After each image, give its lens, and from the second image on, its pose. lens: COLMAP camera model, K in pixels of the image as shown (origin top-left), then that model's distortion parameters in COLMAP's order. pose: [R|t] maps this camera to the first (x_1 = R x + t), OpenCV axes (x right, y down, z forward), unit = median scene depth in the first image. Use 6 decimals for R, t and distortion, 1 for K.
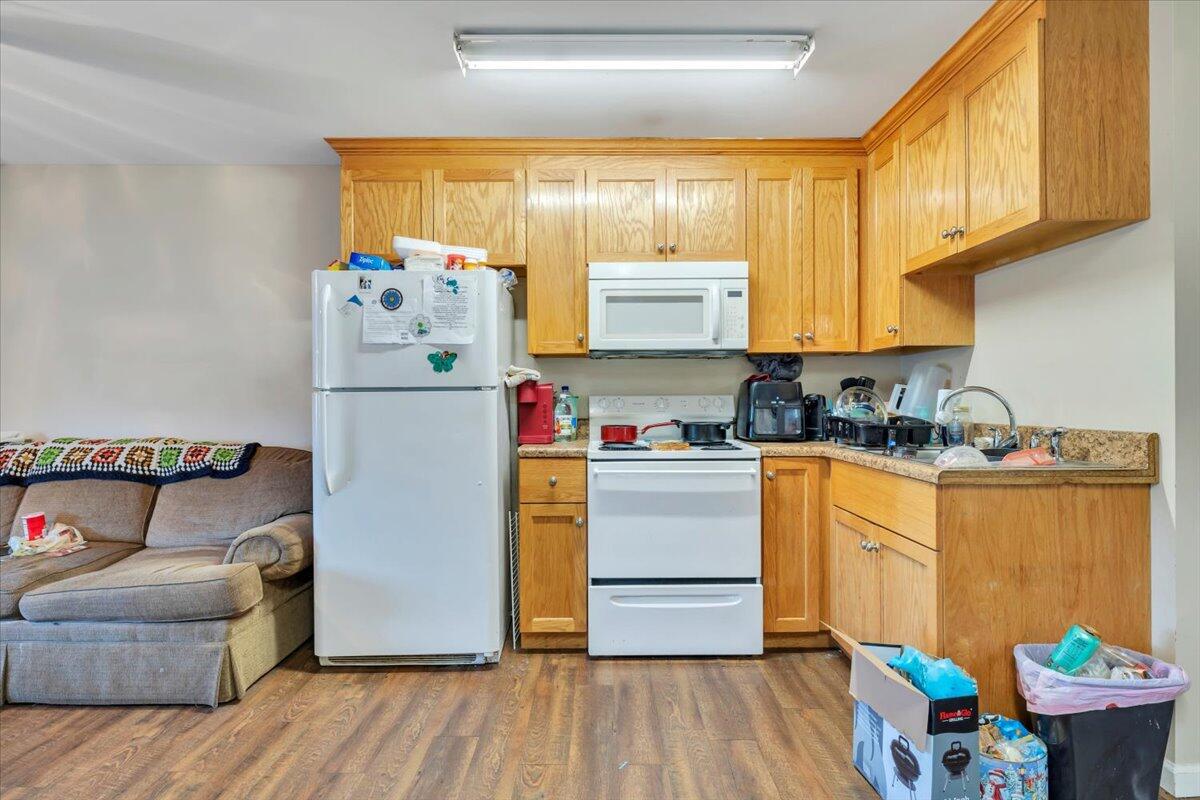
lens RADIAL K [[635.8, 0, 597.1], [0, 635.8, 396.0], [0, 0, 1]] dist [0.004599, -0.000609]
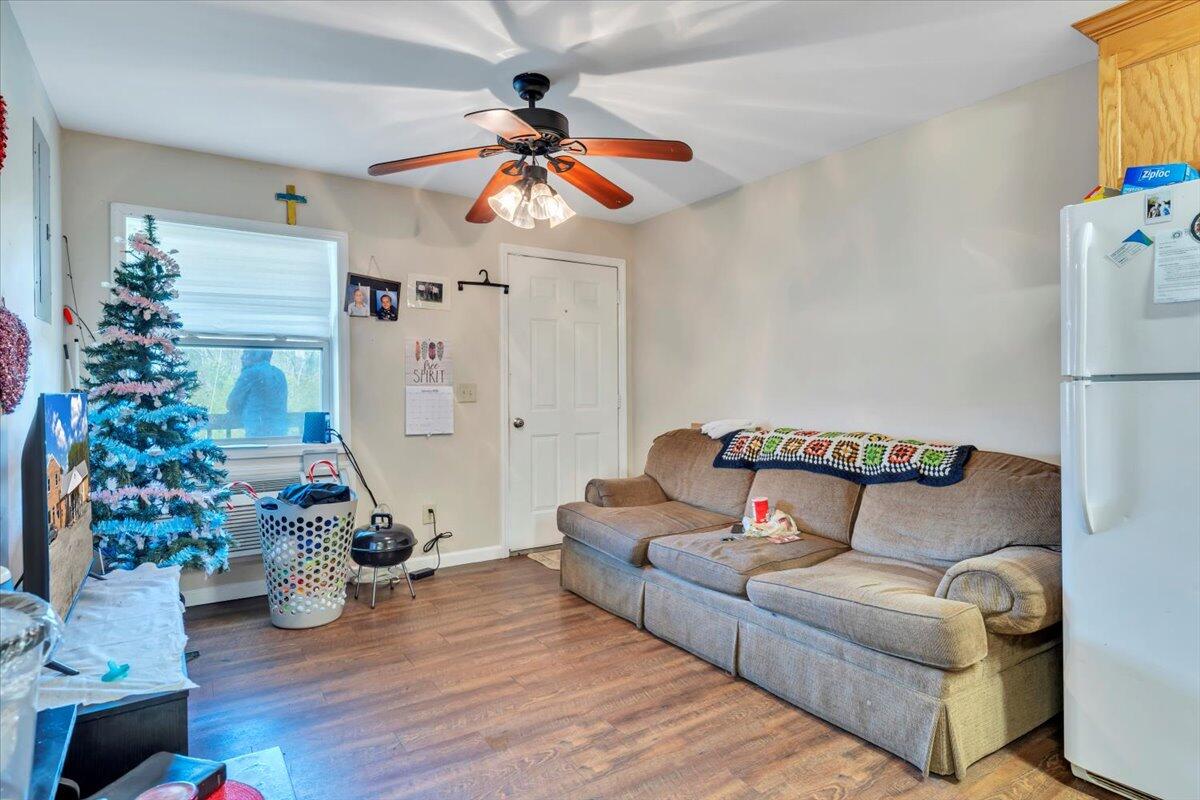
lens RADIAL K [[635.8, 0, 597.1], [0, 635.8, 396.0], [0, 0, 1]] dist [0.004599, -0.000609]
pose [[0.545210, 0.007090, -0.838269, -0.128069], [0.004437, 0.999926, 0.011343, -0.000555], [0.838288, -0.009904, 0.545138, 0.176859]]
